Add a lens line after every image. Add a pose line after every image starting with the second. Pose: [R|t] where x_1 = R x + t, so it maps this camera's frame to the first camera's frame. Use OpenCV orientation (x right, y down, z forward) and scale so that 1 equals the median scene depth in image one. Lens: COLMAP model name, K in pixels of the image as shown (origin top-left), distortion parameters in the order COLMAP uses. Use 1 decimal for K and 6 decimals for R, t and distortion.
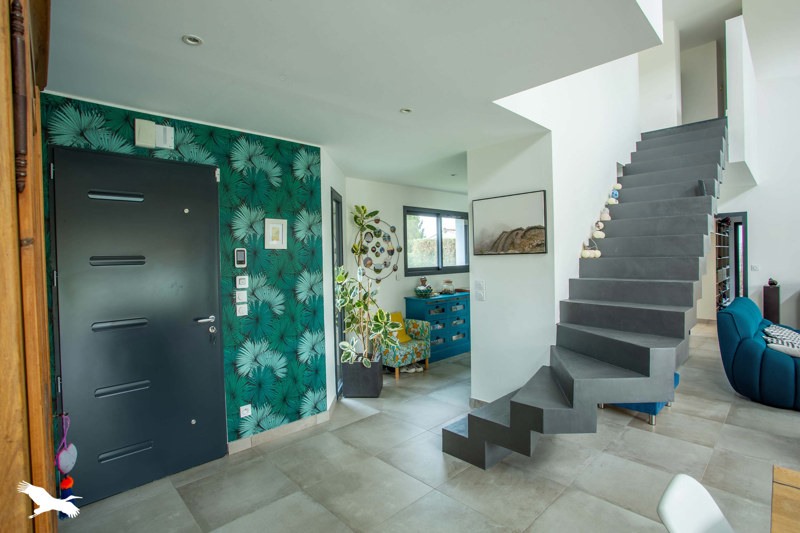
lens RADIAL K [[383.5, 0, 400.7], [0, 383.5, 263.0], [0, 0, 1]] dist [-0.003500, 0.001137]
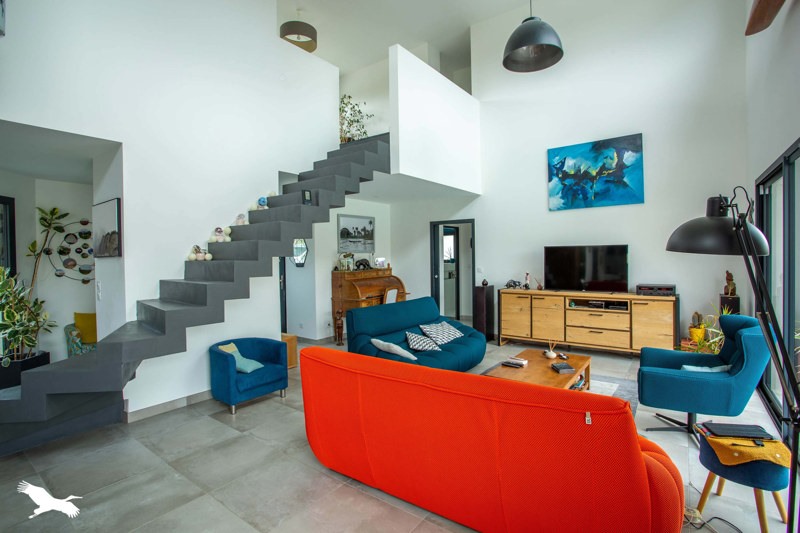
lens RADIAL K [[383.5, 0, 400.7], [0, 383.5, 263.0], [0, 0, 1]] dist [-0.003500, 0.001137]
pose [[0.992981, 0.011954, 0.117666, 0.688528], [-0.011406, 0.999921, -0.005331, -0.007540], [-0.117721, 0.003951, 0.993039, -0.104081]]
